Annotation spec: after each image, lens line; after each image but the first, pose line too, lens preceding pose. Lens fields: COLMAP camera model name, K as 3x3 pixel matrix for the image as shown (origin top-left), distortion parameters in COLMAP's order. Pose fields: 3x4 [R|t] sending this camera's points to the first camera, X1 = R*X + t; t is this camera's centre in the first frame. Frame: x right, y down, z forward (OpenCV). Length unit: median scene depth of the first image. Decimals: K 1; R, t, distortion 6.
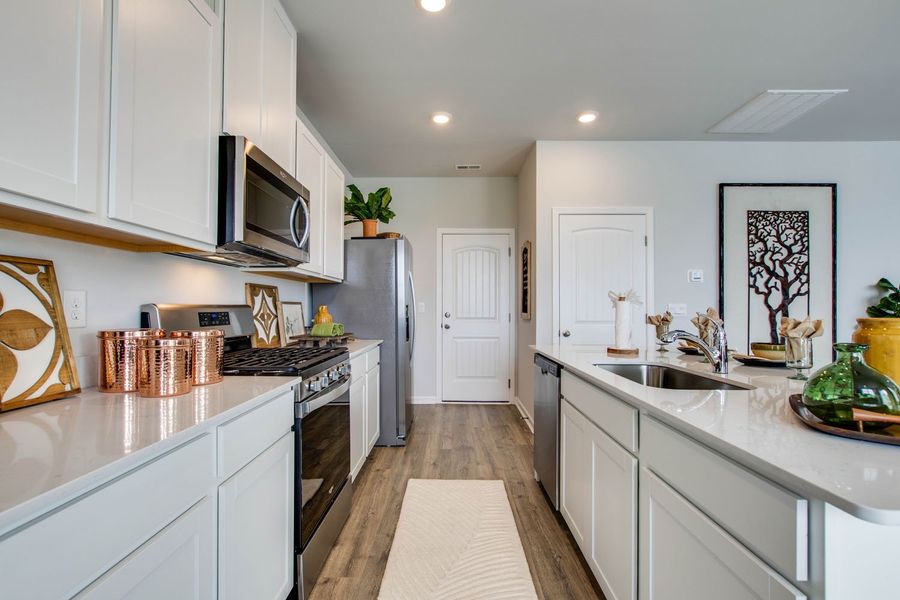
lens RADIAL K [[414.3, 0, 447.7], [0, 414.3, 303.8], [0, 0, 1]] dist [-0.010773, 0.001577]
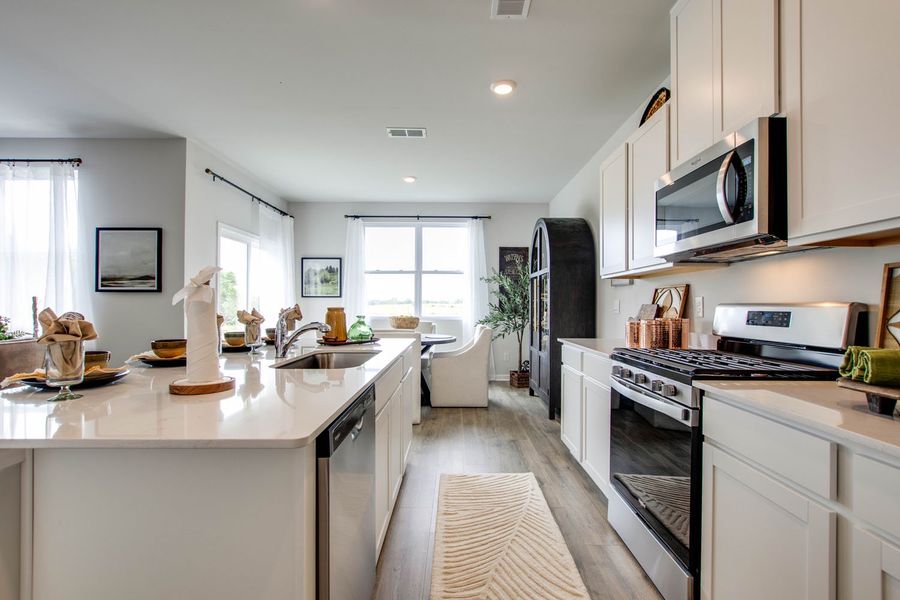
lens RADIAL K [[414.3, 0, 455.8], [0, 414.3, 305.1], [0, 0, 1]] dist [-0.010773, 0.001577]
pose [[-0.999876, -0.009578, -0.012517, 0.111956], [-0.009429, 0.999884, -0.011977, 0.018094], [0.012630, -0.011857, -0.999850, 1.464875]]
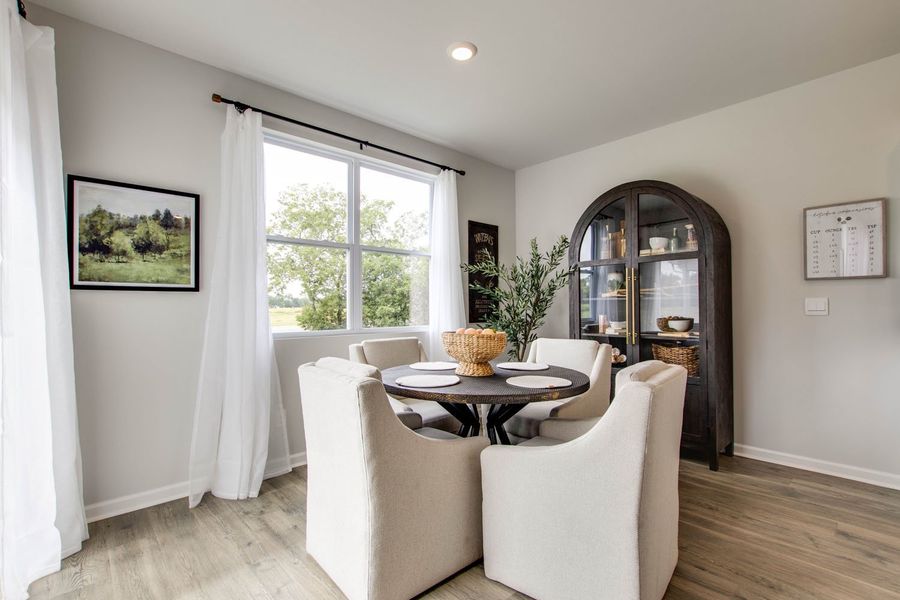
lens RADIAL K [[414.3, 0, 452.5], [0, 414.3, 304.5], [0, 0, 1]] dist [-0.010773, 0.001577]
pose [[-0.723623, -0.005900, -0.690170, 1.003319], [0.009648, 0.999779, -0.018662, 0.007497], [0.690128, -0.020163, -0.723406, 0.163251]]
